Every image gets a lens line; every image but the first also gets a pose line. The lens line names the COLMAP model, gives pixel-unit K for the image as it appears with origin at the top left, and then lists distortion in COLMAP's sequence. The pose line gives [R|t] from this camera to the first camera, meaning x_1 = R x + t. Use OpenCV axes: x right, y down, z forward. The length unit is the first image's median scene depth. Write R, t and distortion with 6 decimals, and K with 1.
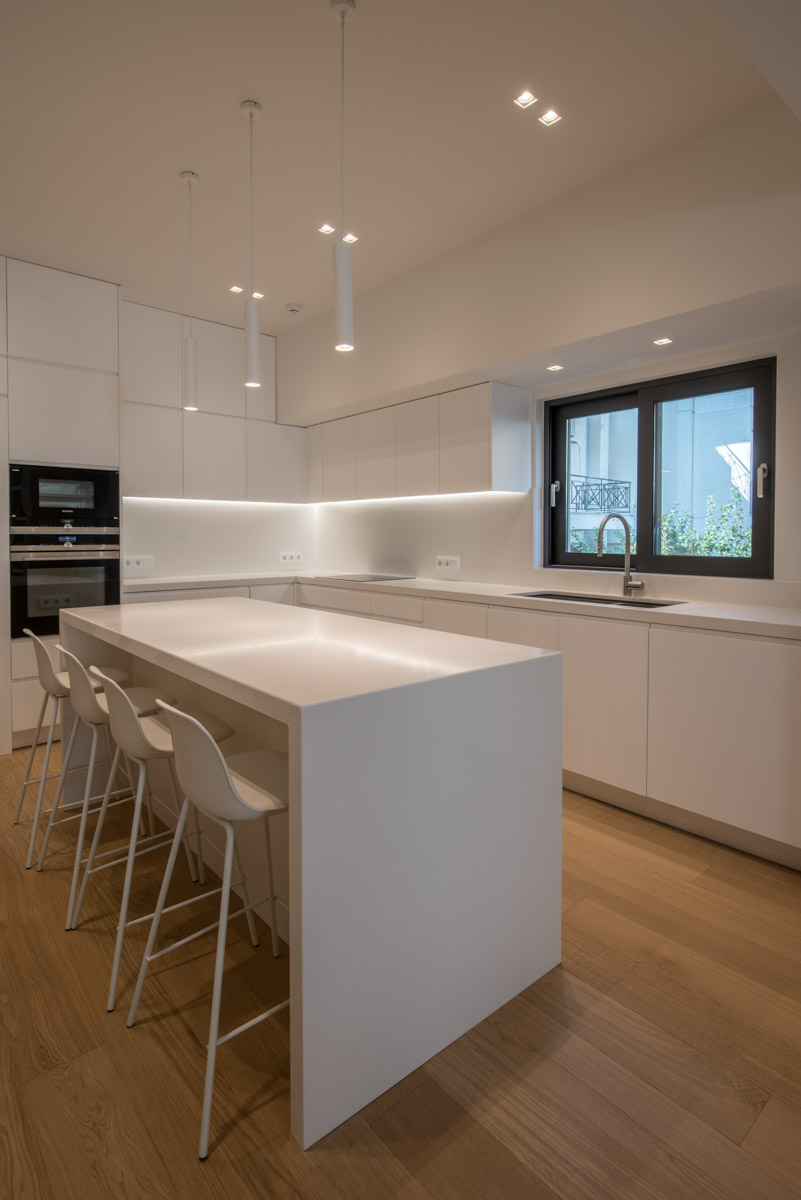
lens RADIAL K [[658.3, 0, 406.5], [0, 658.3, 556.1], [0, 0, 1]] dist [-0.001950, -0.000451]
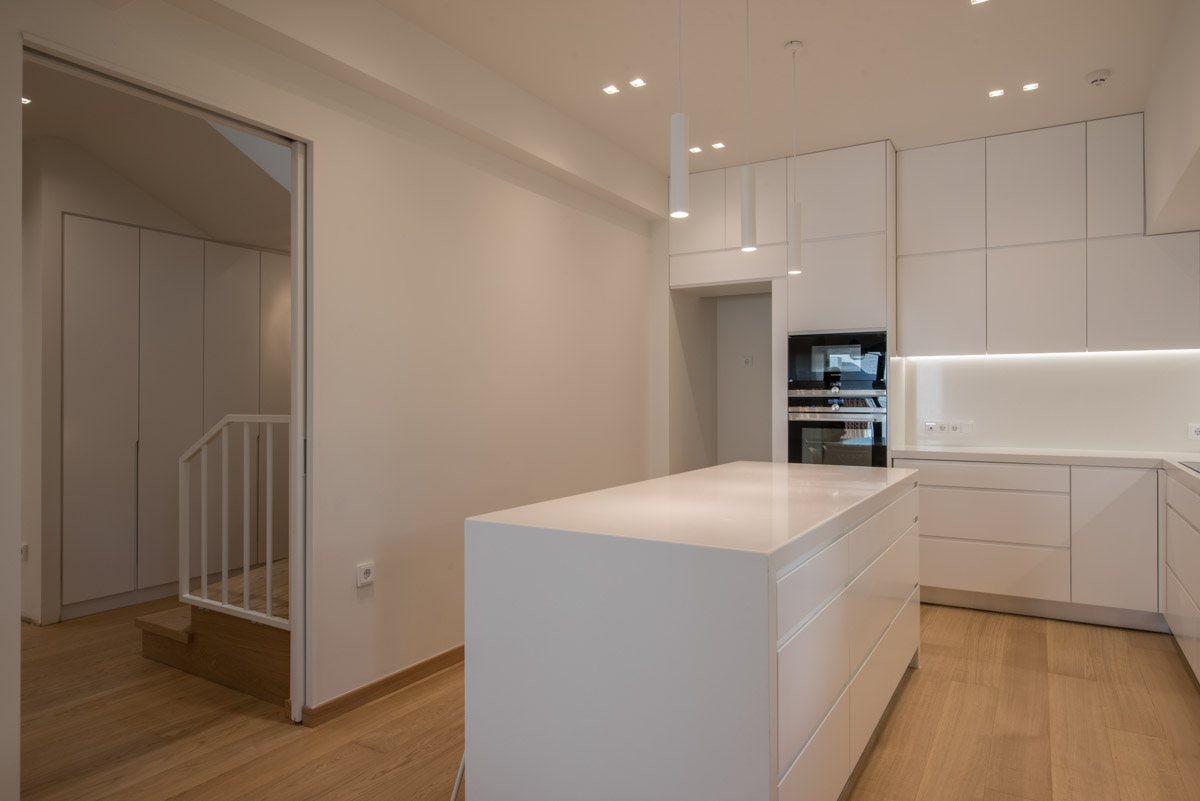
lens RADIAL K [[750.0, 0, 577.4], [0, 750.0, 393.6], [0, 0, 1]] dist [0.005875, -0.001763]
pose [[0.253848, -0.006690, -0.967221, 0.544816], [-0.030387, 0.999427, -0.014888, -0.008084], [0.966767, 0.033170, 0.253499, 0.304241]]
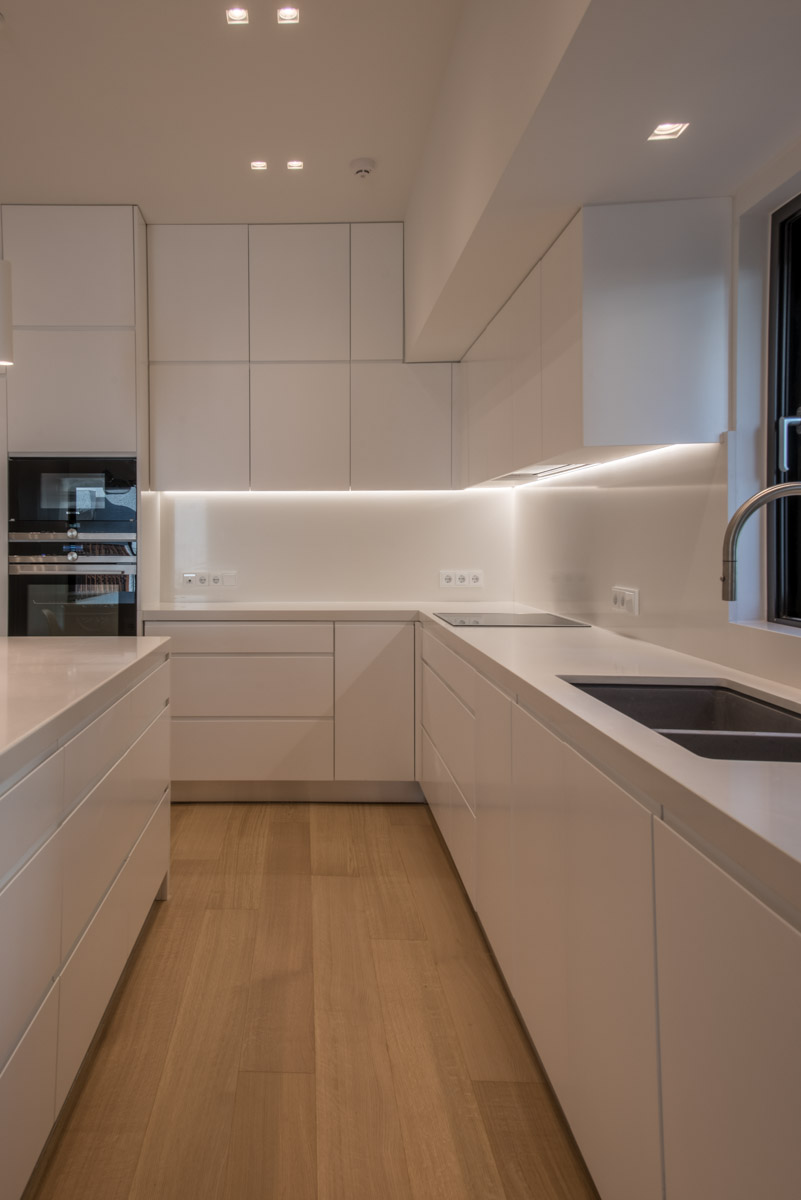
lens RADIAL K [[924.9, 0, 279.7], [0, 924.9, 547.0], [0, 0, 1]] dist [0.096087, 0.000801]
pose [[0.703371, 0.002541, -0.710818, 0.453367], [-0.020890, 0.999636, -0.017099, -0.013633], [0.710515, 0.026876, 0.703168, 0.402805]]
